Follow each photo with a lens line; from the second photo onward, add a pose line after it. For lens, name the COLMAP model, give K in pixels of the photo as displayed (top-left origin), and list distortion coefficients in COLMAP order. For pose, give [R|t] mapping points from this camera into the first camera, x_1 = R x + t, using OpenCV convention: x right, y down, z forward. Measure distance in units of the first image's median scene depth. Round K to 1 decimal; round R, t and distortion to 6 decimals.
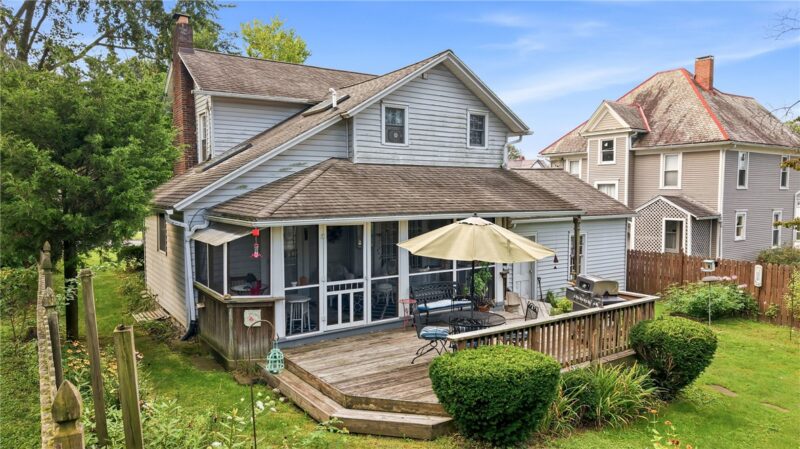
lens RADIAL K [[551.8, 0, 399.5], [0, 551.8, 223.9], [0, 0, 1]] dist [0.012247, -0.038338]
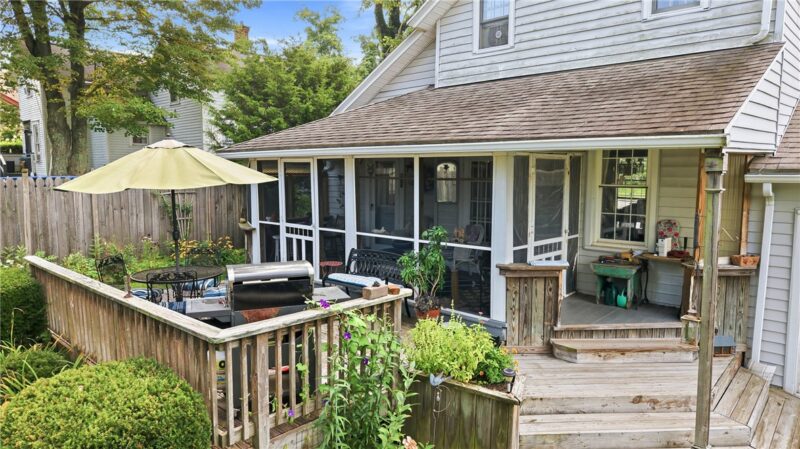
lens RADIAL K [[551.8, 0, 395.7], [0, 551.8, 224.0], [0, 0, 1]] dist [0.012247, -0.038338]
pose [[0.174802, 0.099181, -0.979595, 0.740500], [-0.059255, 0.994170, 0.090083, 0.011160], [0.982819, 0.042300, 0.179660, 0.912124]]
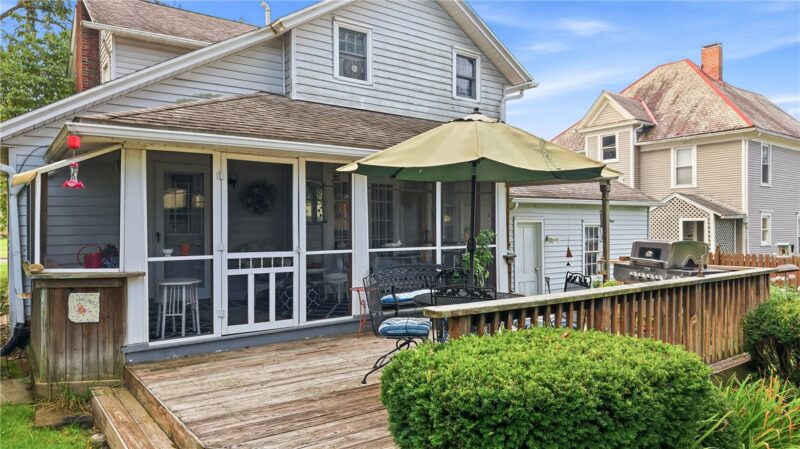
lens RADIAL K [[551.8, 0, 405.6], [0, 551.8, 224.1], [0, 0, 1]] dist [0.012247, -0.038338]
pose [[0.998956, -0.001967, 0.045650, 0.031295], [0.004867, 0.997970, -0.063500, 0.102186], [-0.045432, 0.063656, 0.996937, 0.347281]]
